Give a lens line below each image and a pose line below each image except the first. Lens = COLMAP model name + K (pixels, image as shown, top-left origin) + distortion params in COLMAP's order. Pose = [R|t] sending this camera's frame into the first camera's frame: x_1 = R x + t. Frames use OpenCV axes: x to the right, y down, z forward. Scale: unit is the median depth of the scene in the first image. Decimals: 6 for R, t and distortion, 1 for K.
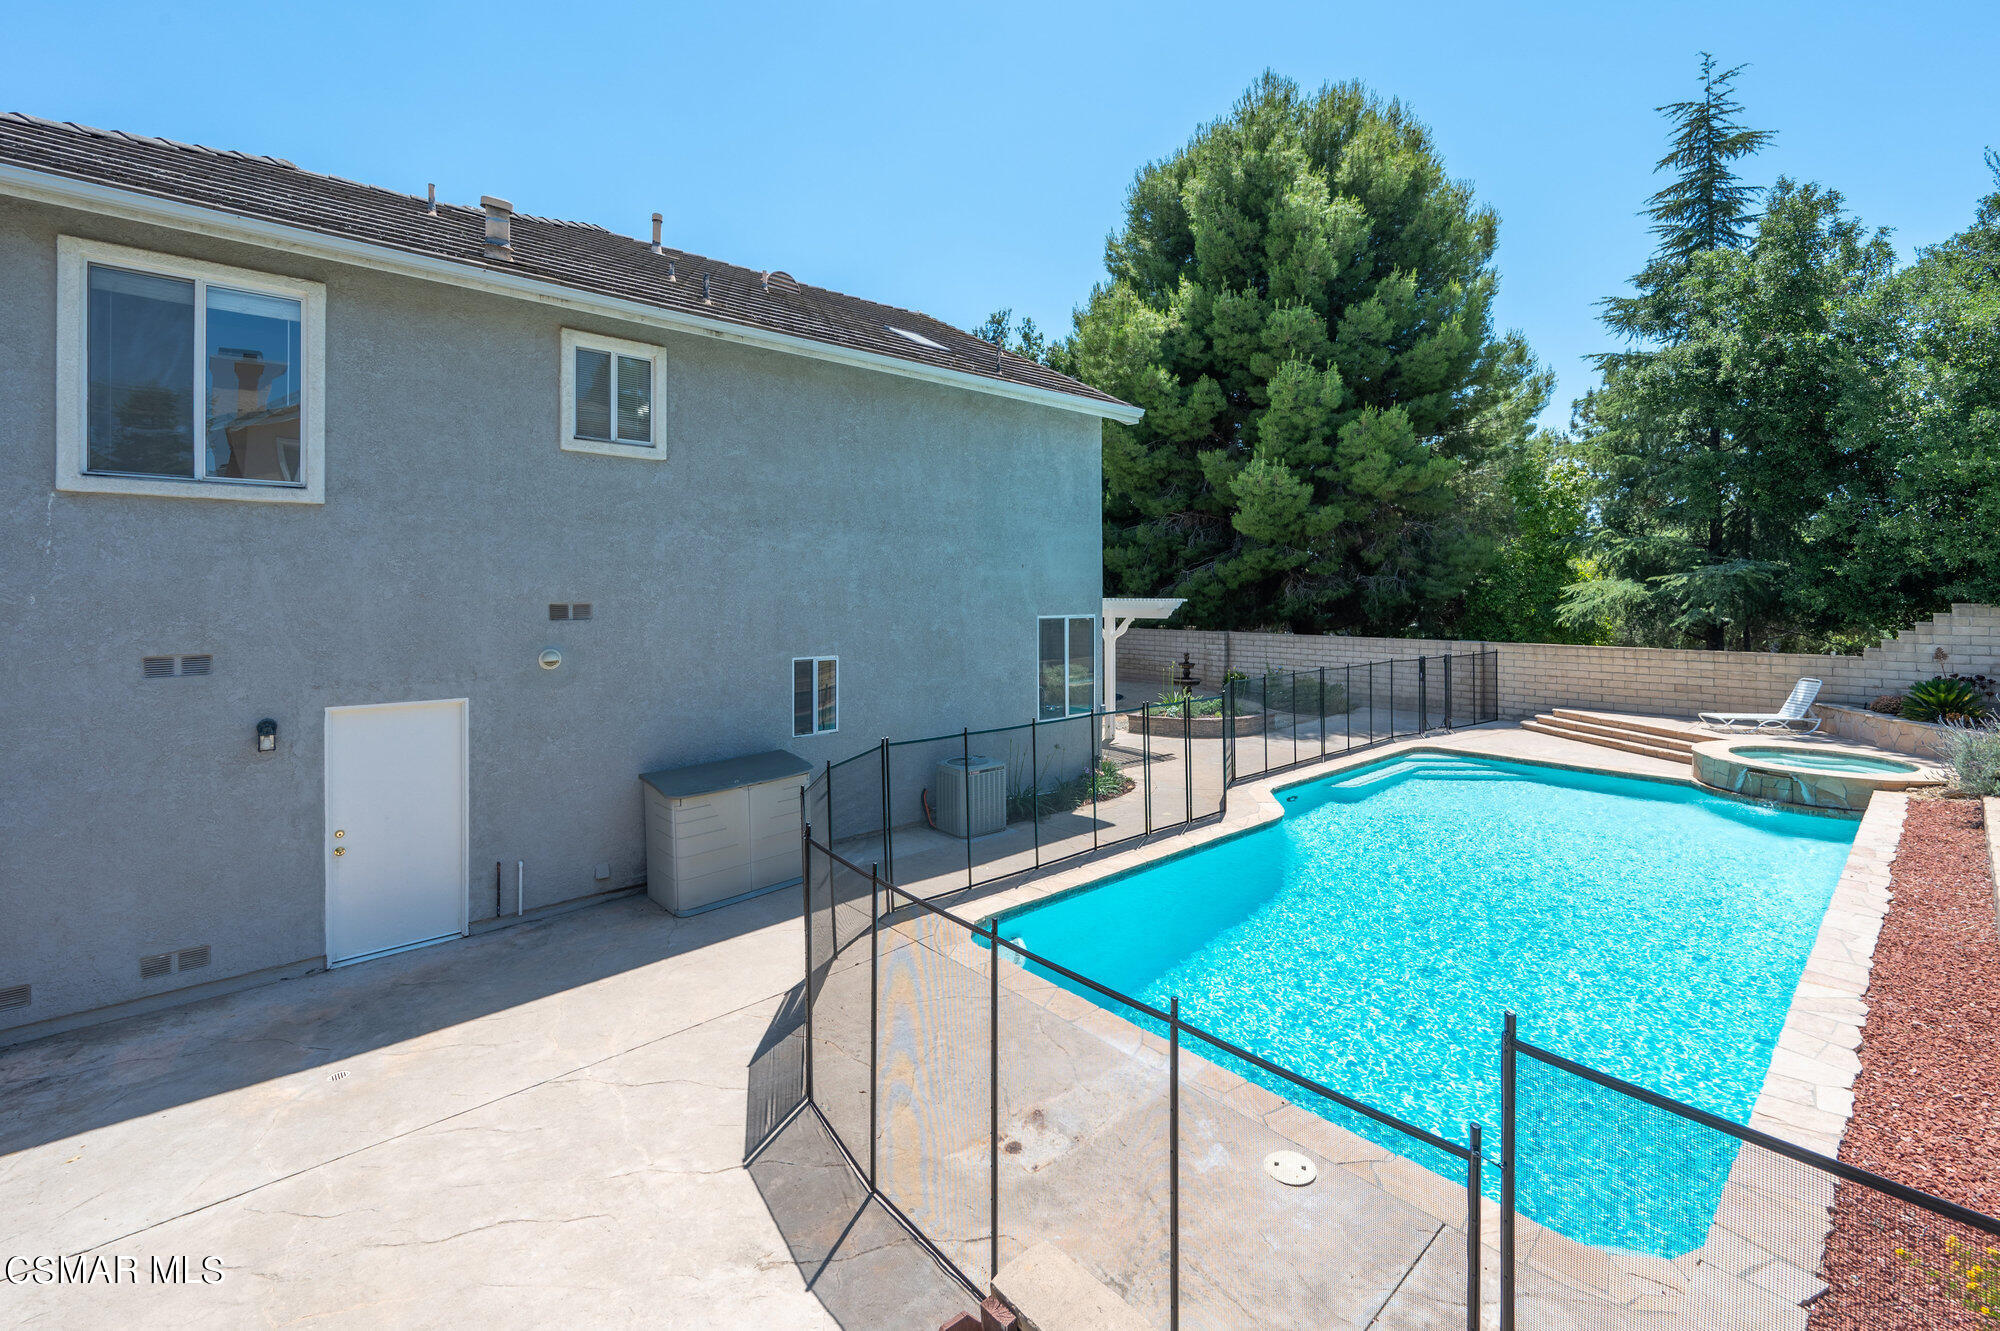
lens RADIAL K [[826.9, 0, 1041.8], [0, 826.9, 592.9], [0, 0, 1]] dist [0.000306, 0.000051]
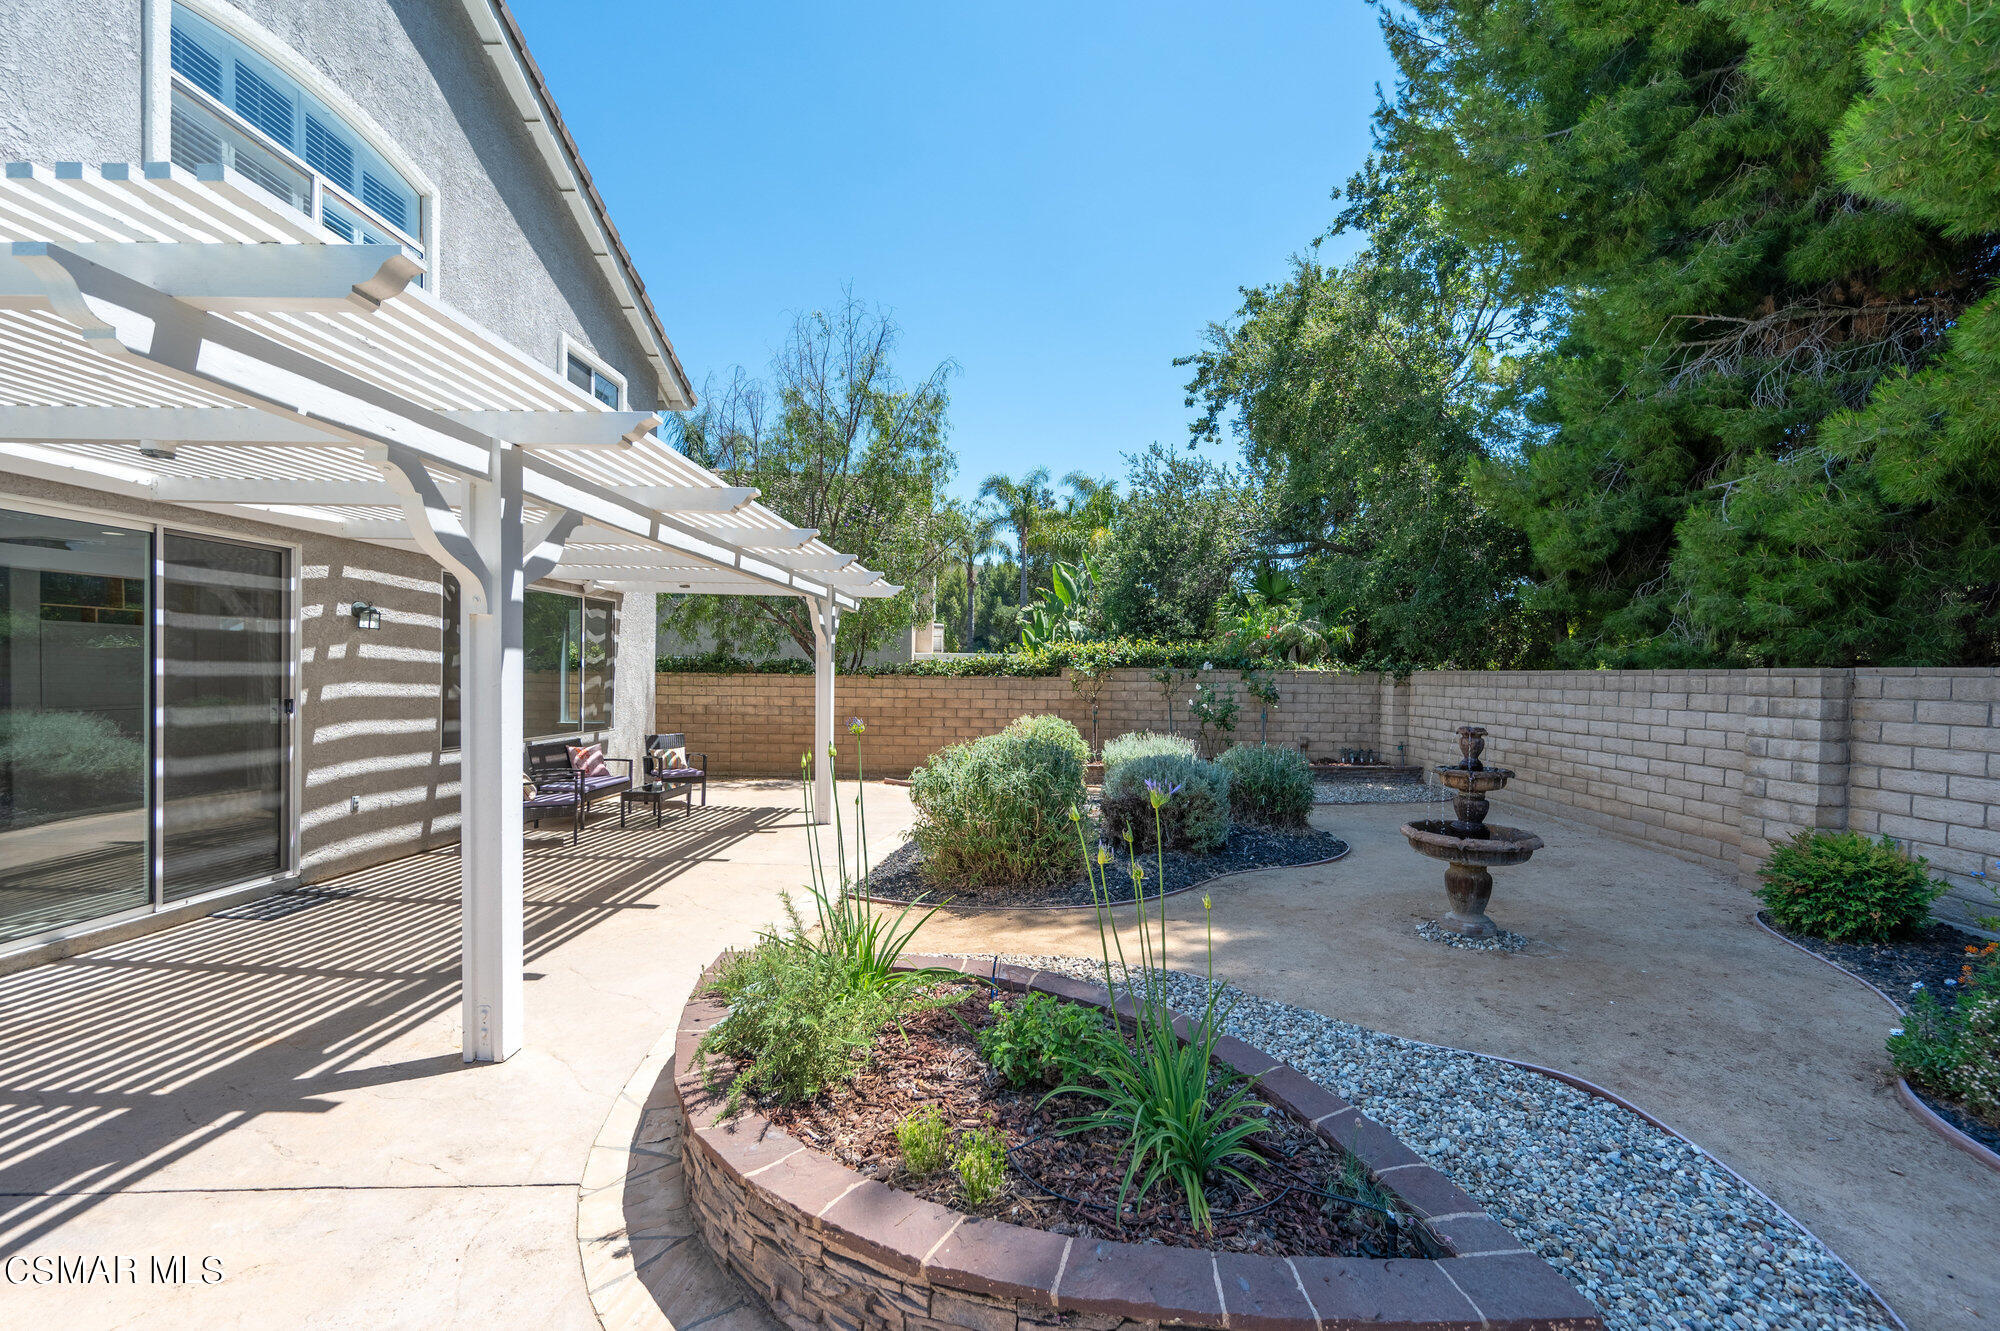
lens RADIAL K [[826.9, 0, 999.7], [0, 826.9, 678.4], [0, 0, 1]] dist [0.000306, 0.000051]
pose [[0.683188, 0.009538, -0.730180, 0.279934], [-0.013451, 0.999909, 0.000476, 0.064184], [0.730118, 0.009497, 0.683255, 0.782540]]
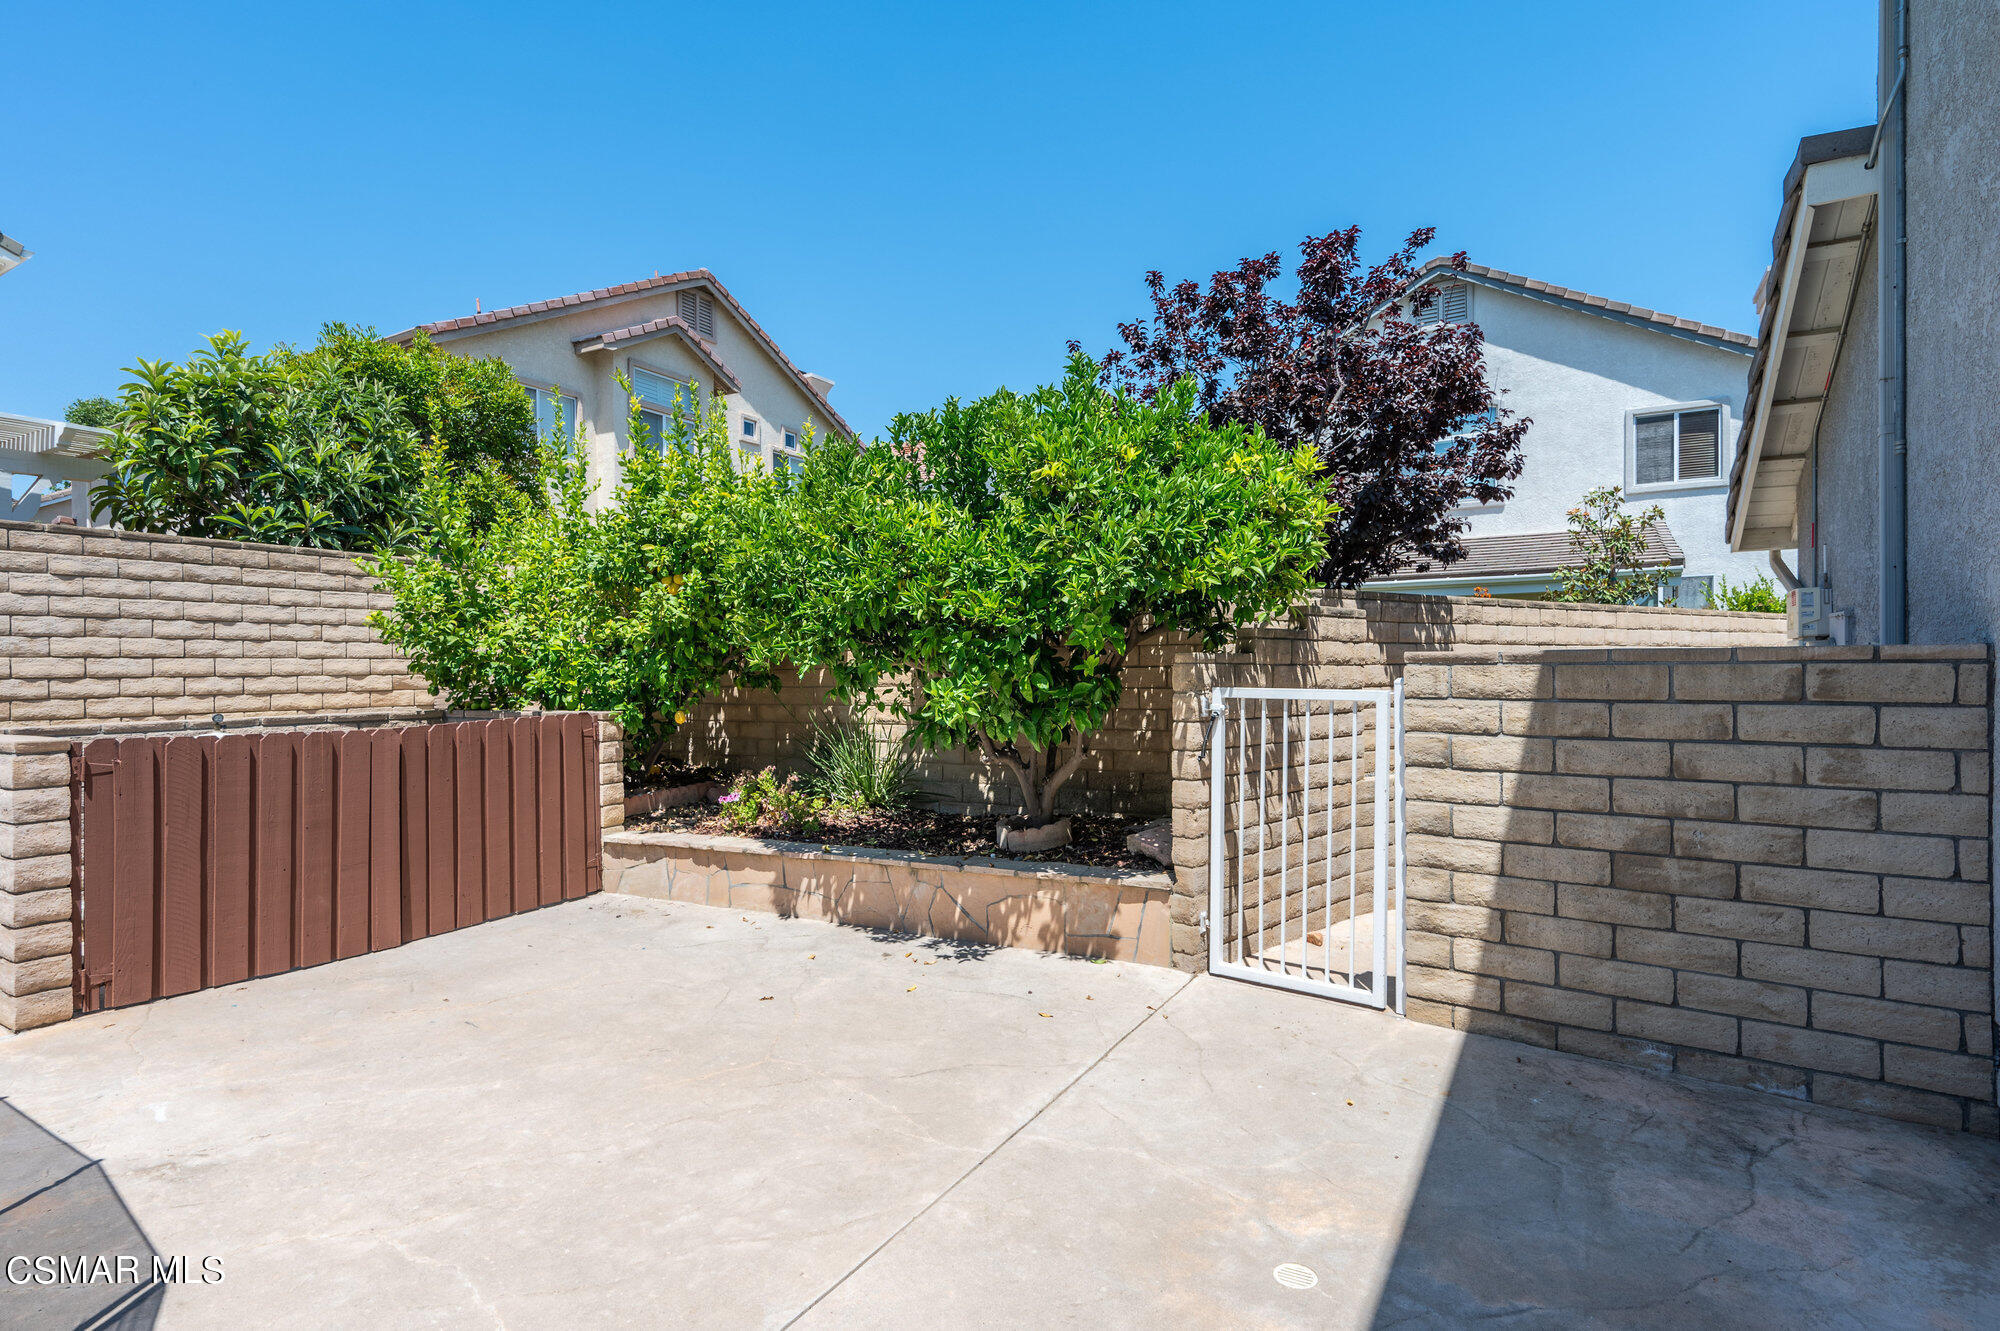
lens RADIAL K [[971.1, 0, 1020.9], [0, 971.1, 678.1], [0, 0, 1]] dist [0.003156, -0.000663]
pose [[-0.957910, 0.007179, -0.286979, -0.146980], [0.005876, 0.999968, 0.005401, 0.070274], [0.287009, 0.003487, -0.957922, 0.366962]]
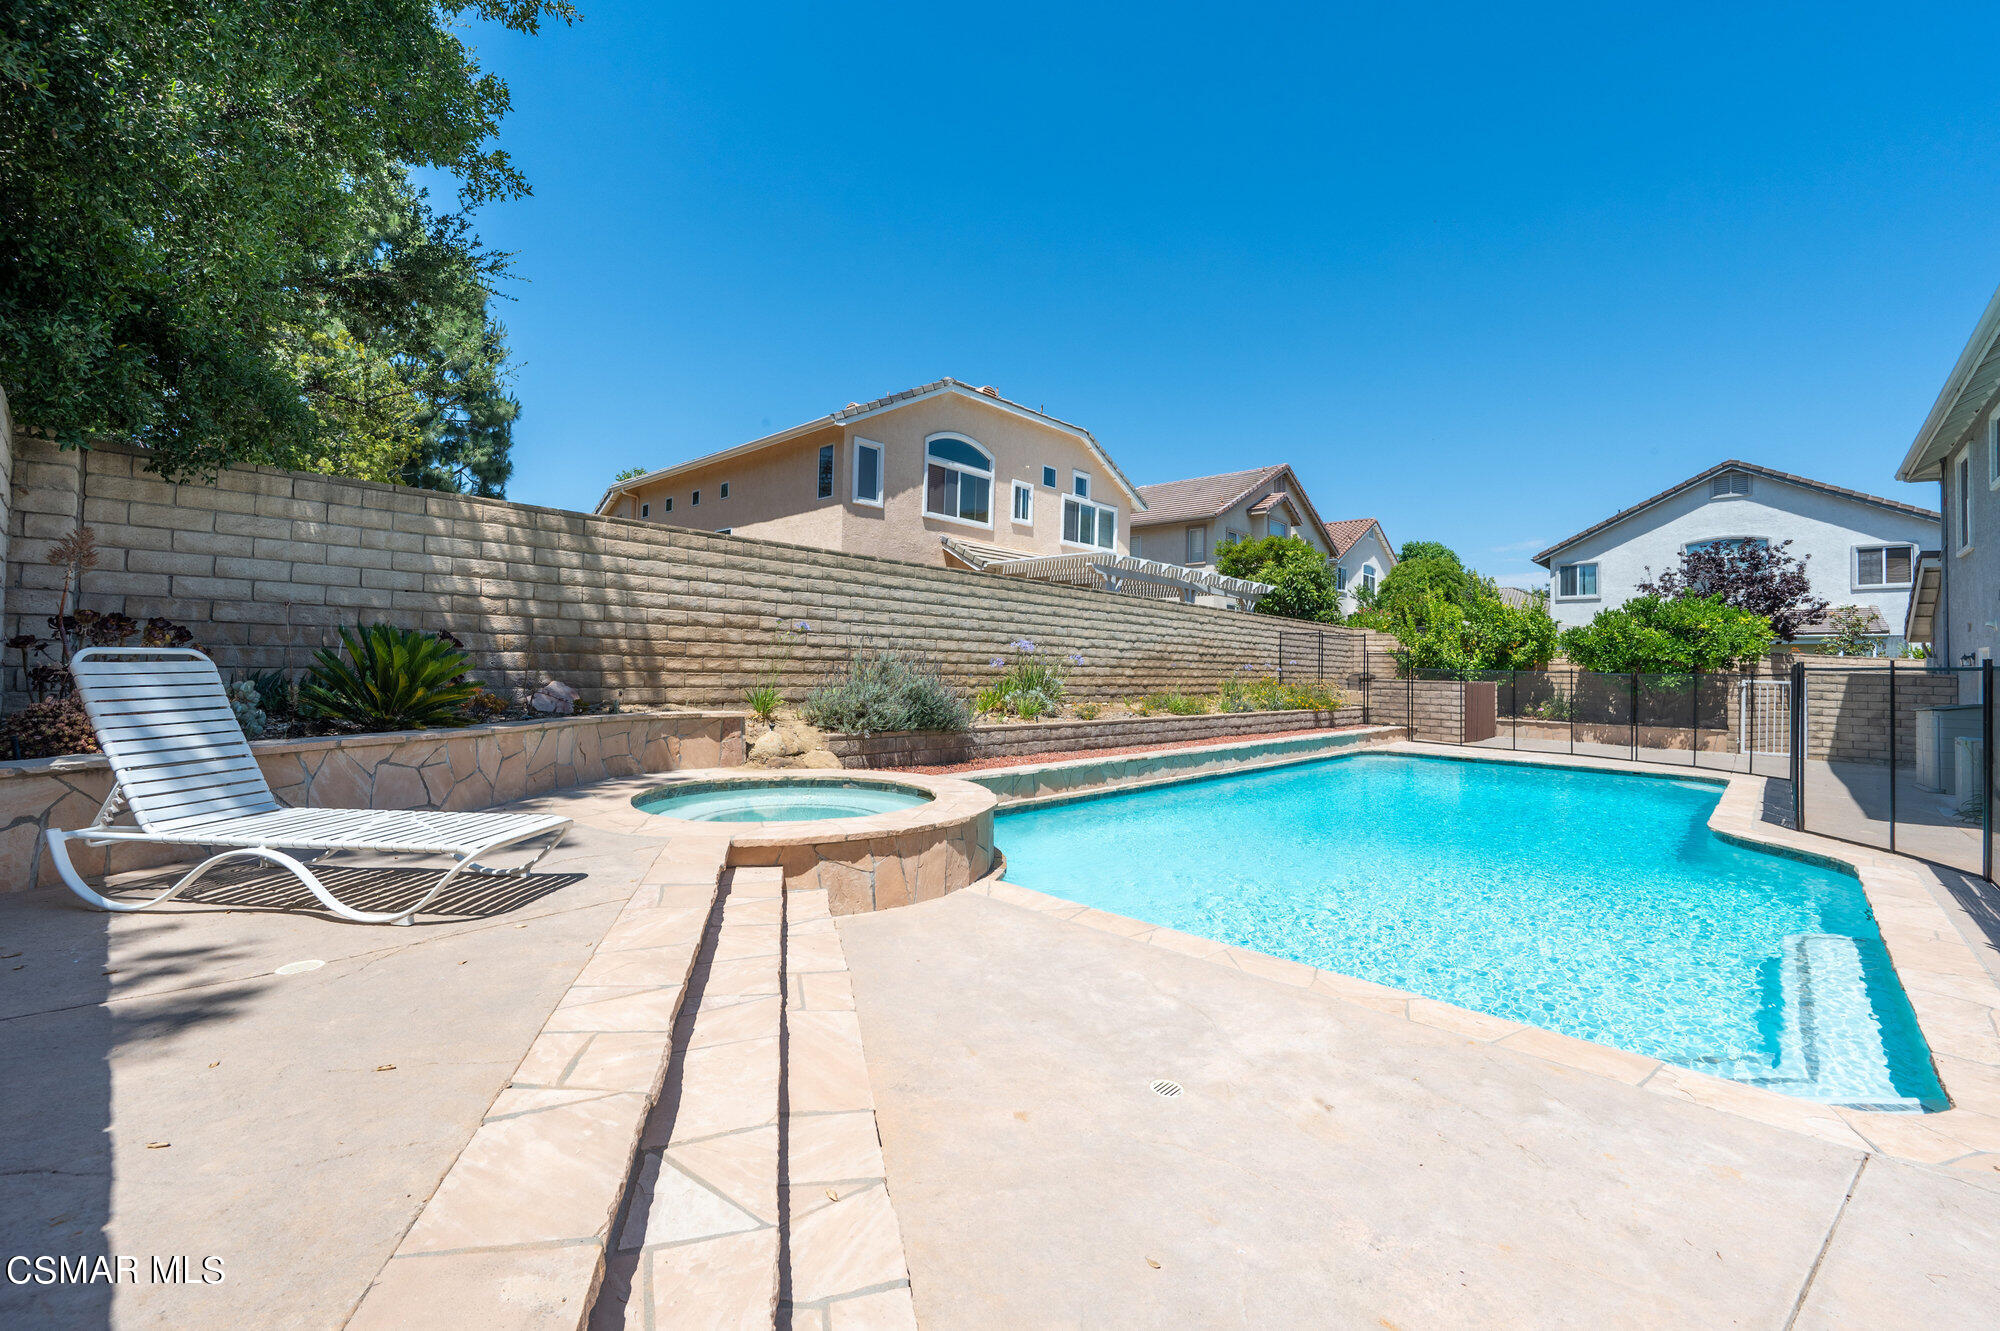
lens RADIAL K [[826.9, 0, 1003.7], [0, 826.9, 641.4], [0, 0, 1]] dist [0.000306, 0.000051]
pose [[-0.997453, -0.023908, -0.067195, 0.515854], [-0.021956, 0.999320, -0.029637, 0.076363], [0.067858, -0.028086, -0.997300, 0.909755]]
